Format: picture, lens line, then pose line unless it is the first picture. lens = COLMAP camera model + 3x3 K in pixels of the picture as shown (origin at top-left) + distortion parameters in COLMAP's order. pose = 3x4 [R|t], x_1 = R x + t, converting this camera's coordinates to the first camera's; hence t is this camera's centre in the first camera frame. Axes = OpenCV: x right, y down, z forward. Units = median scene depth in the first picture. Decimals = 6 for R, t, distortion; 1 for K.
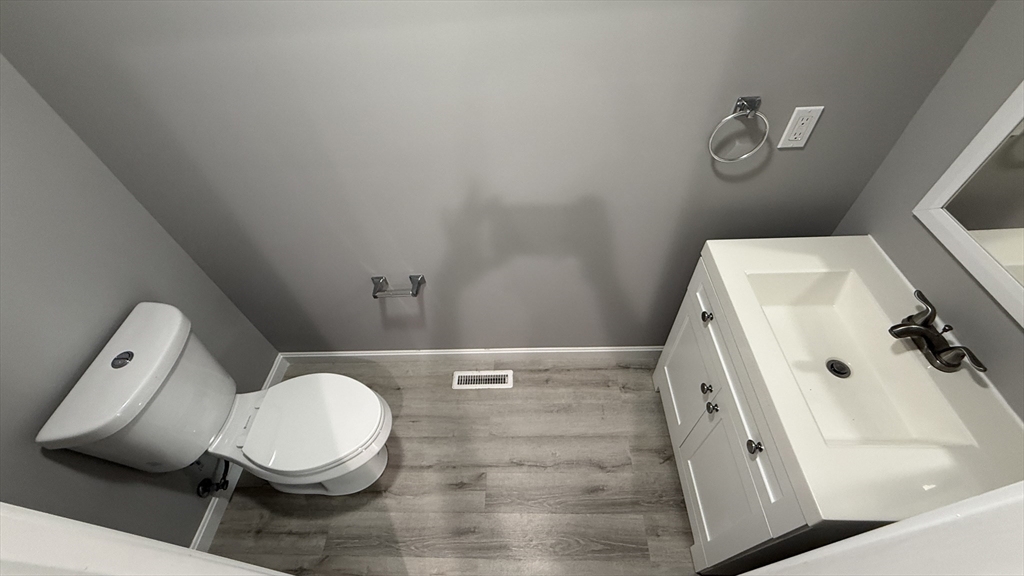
lens RADIAL K [[402.8, 0, 507.7], [0, 402.8, 285.5], [0, 0, 1]] dist [0.006789, -0.000572]
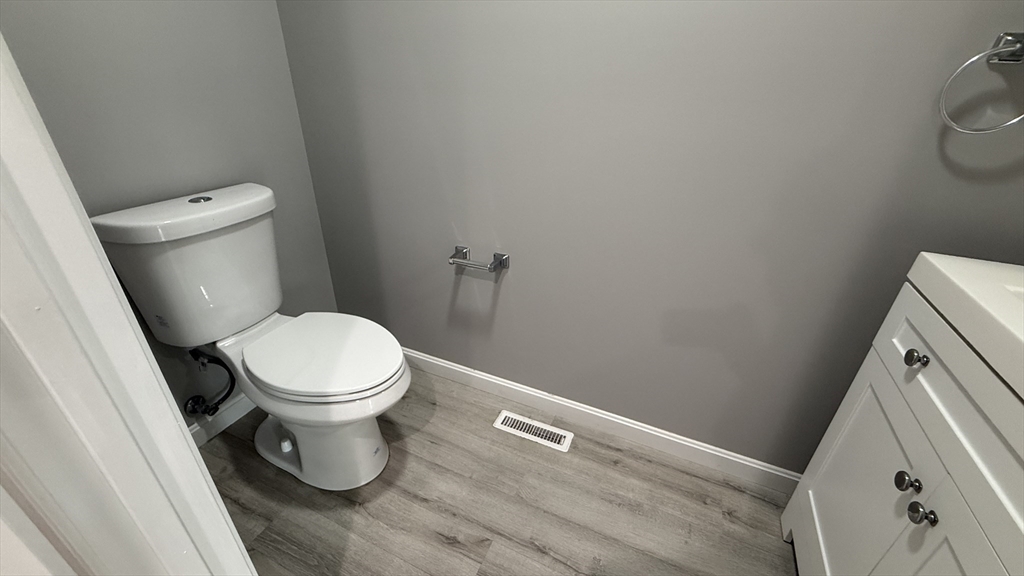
lens RADIAL K [[402.8, 0, 512.1], [0, 402.8, 289.6], [0, 0, 1]] dist [0.006789, -0.000572]
pose [[0.917794, 0.262683, -0.297744, 0.067398], [-0.350724, 0.887871, -0.297787, 0.265779], [0.186134, 0.377733, 0.907013, 0.214220]]
